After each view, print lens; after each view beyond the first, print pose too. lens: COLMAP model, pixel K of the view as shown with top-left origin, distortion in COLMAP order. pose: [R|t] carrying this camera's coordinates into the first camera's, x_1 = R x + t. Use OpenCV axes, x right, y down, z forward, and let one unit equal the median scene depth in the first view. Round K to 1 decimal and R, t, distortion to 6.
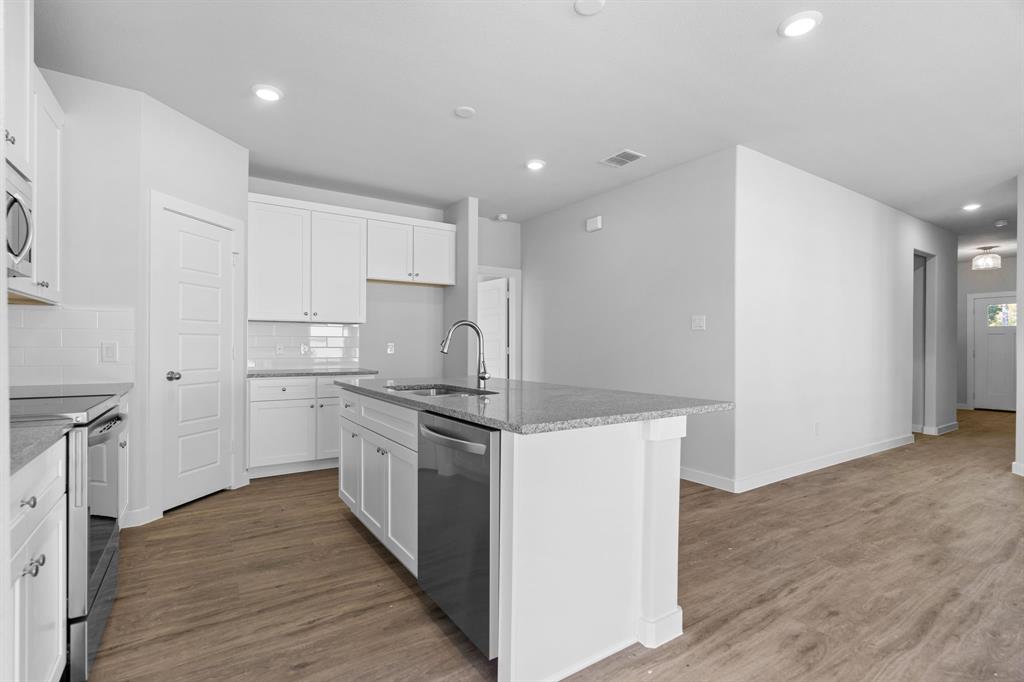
lens RADIAL K [[473.3, 0, 507.3], [0, 473.3, 346.3], [0, 0, 1]] dist [-0.000037, -0.000088]
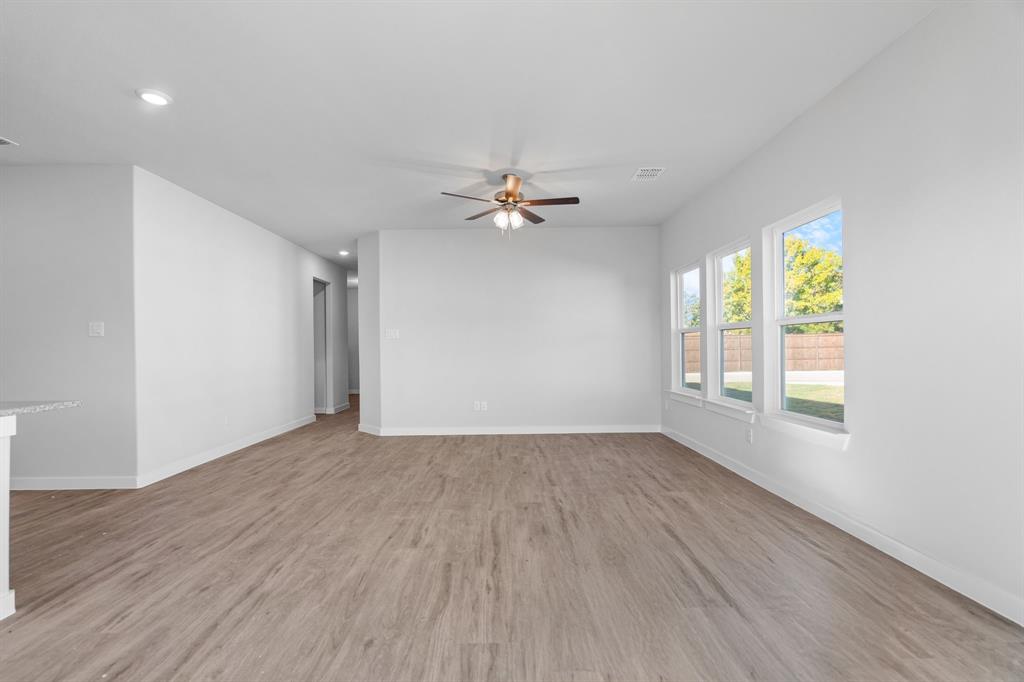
lens RADIAL K [[475.6, 0, 497.7], [0, 475.6, 348.1], [0, 0, 1]] dist [0.001213, 0.000207]
pose [[0.553759, -0.011696, 0.832595, 0.050567], [0.016501, 0.999859, 0.003071, 0.001144], [-0.832513, 0.012038, 0.553874, -0.387838]]
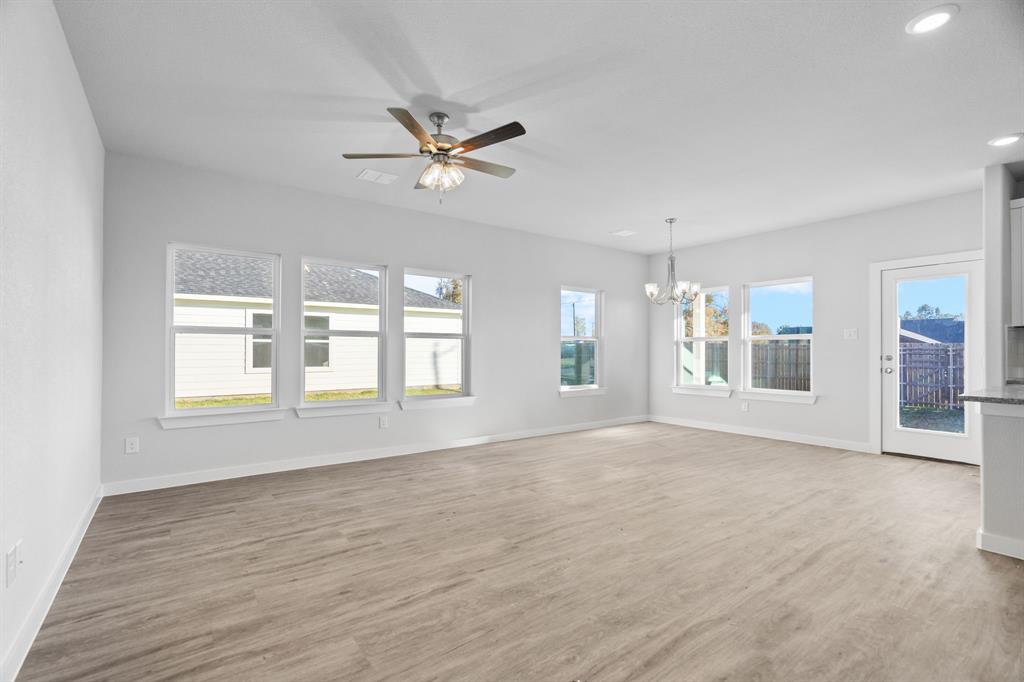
lens RADIAL K [[475.6, 0, 497.7], [0, 475.6, 348.1], [0, 0, 1]] dist [0.001213, 0.000207]
pose [[-0.998777, -0.009760, -0.048479, 1.333386], [-0.009552, 0.999944, -0.004515, 0.001192], [0.048521, -0.004046, -0.998814, 1.660398]]
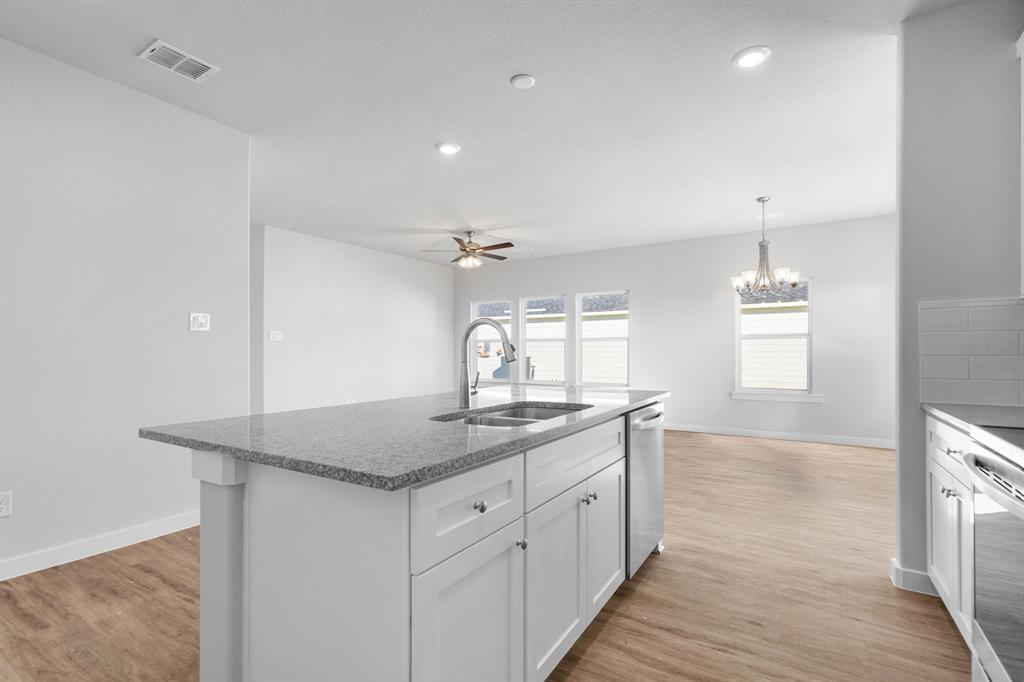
lens RADIAL K [[473.3, 0, 507.3], [0, 473.3, 346.3], [0, 0, 1]] dist [-0.000037, -0.000088]
pose [[-0.405673, 0.009486, 0.913969, -0.769830], [0.001626, 0.999952, -0.009657, -0.001357], [-0.914017, -0.002431, -0.405669, 1.239902]]
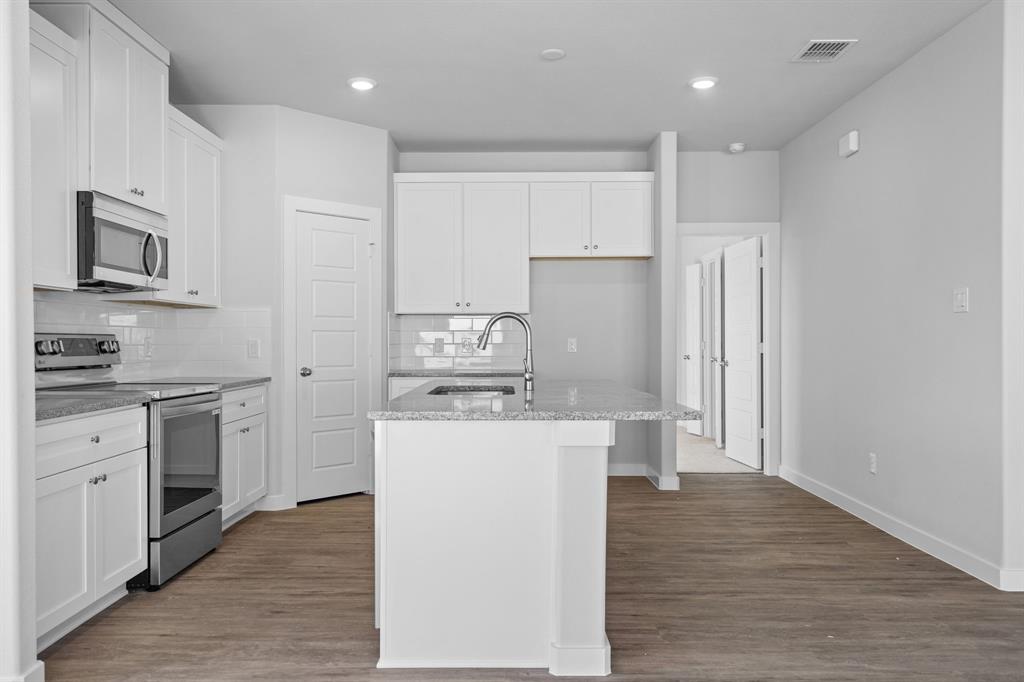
lens RADIAL K [[772.7, 0, 512.0], [0, 772.7, 341.0], [0, 0, 1]] dist [0.003144, 0.000410]
pose [[0.834312, -0.005686, -0.551263, 0.683787], [0.004874, 0.999984, -0.002937, 0.002915], [0.551271, -0.000236, 0.834326, -0.177305]]
